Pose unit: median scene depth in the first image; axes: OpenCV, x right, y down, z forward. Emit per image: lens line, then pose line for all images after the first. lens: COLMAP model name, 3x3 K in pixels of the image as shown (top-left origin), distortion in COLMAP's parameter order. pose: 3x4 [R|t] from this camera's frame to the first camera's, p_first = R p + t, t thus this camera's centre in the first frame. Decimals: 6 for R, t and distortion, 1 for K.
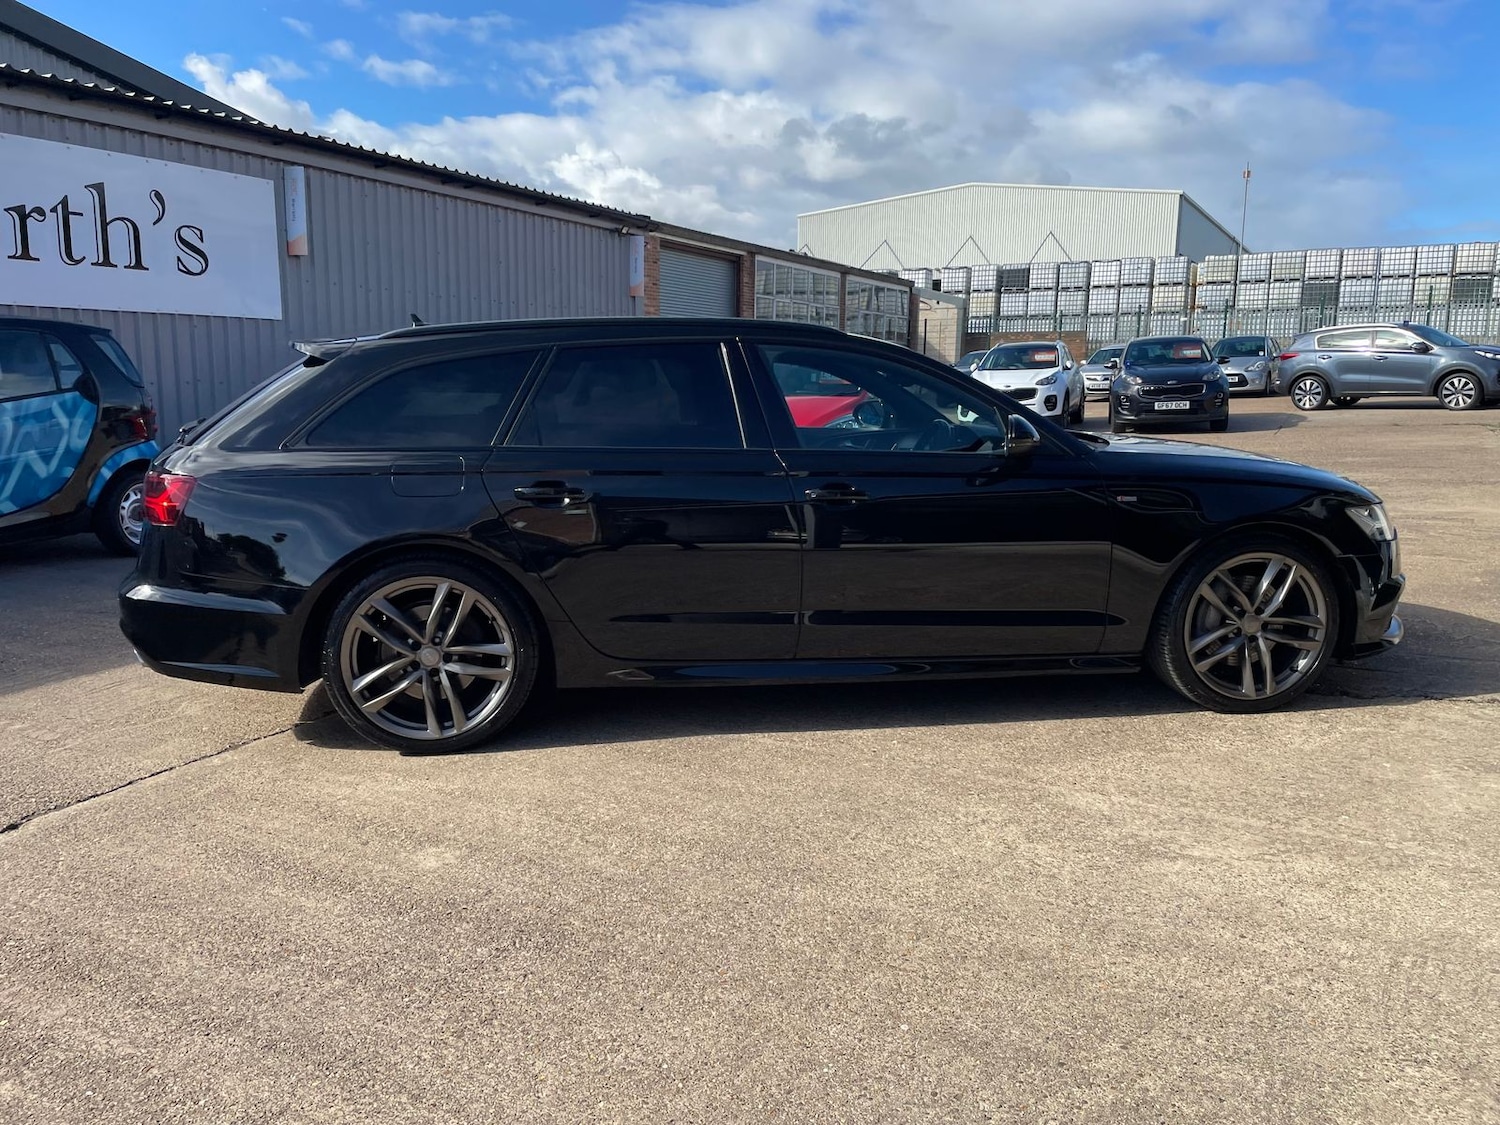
lens RADIAL K [[1147.8, 0, 756.0], [0, 1147.8, 573.6], [0, 0, 1]] dist [0.083699, -0.108076]
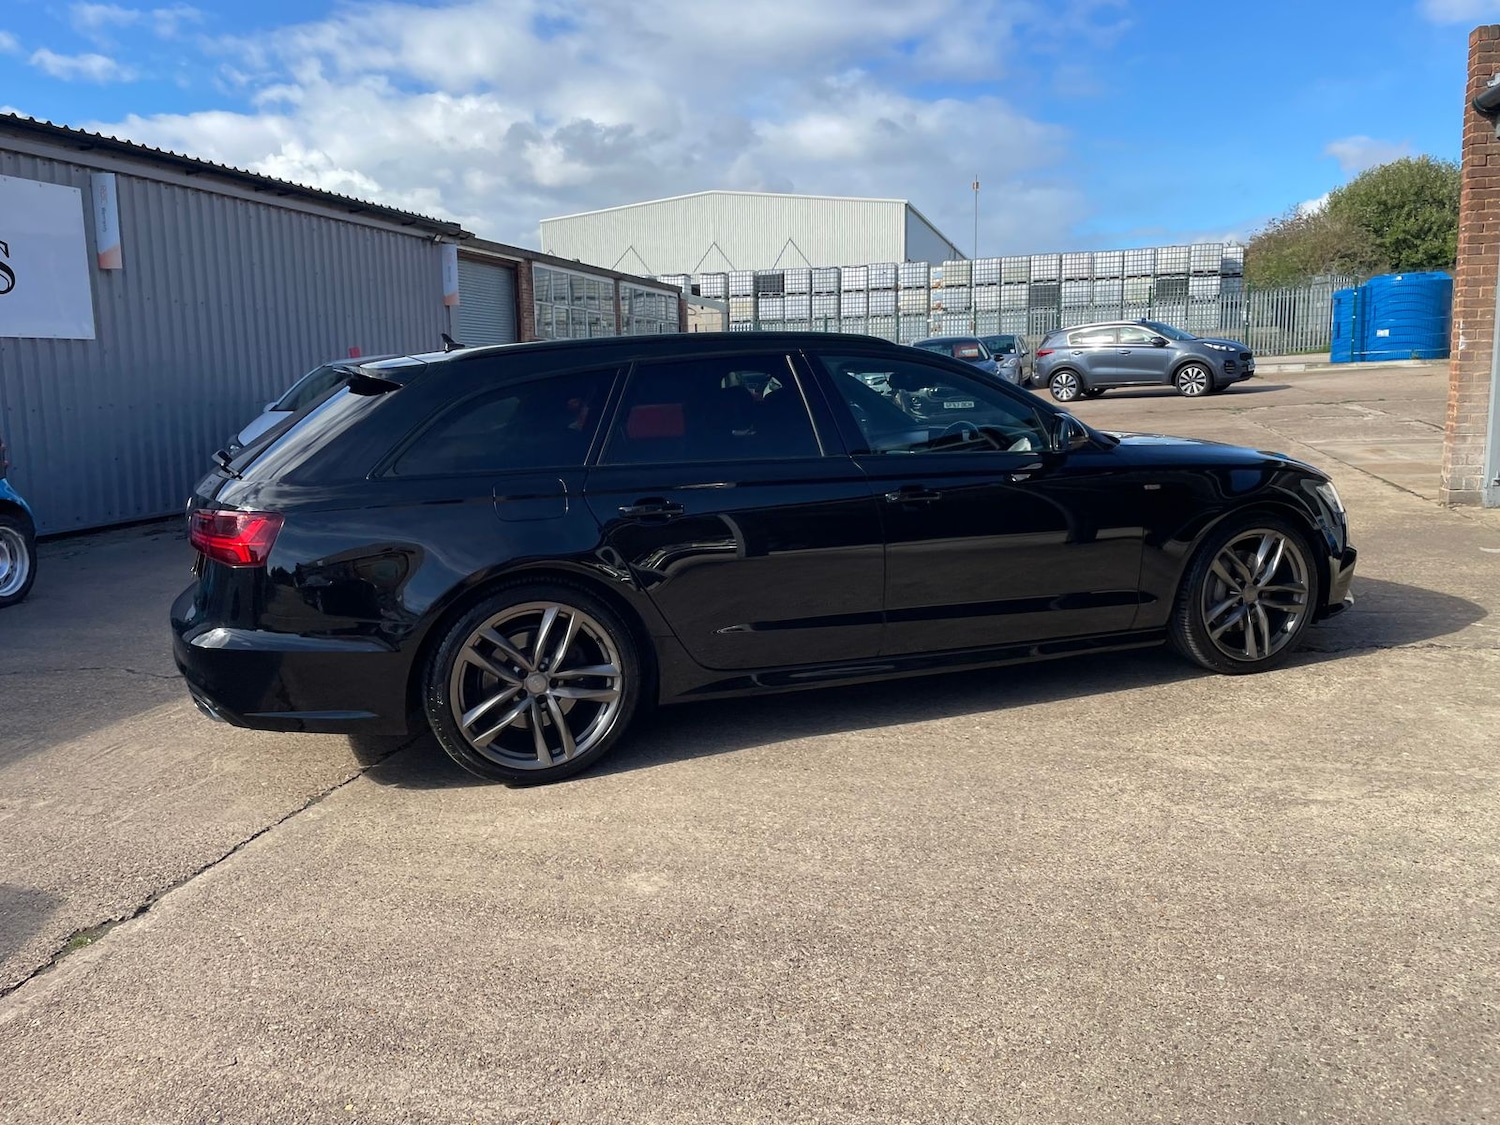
lens RADIAL K [[1147.8, 0, 758.2], [0, 1147.8, 560.3], [0, 0, 1]] dist [0.083699, -0.108076]
pose [[0.975119, -0.063224, 0.212473, -0.277356], [0.066374, 0.997765, -0.007717, -0.011410], [-0.211510, 0.021628, 0.977136, 0.007019]]
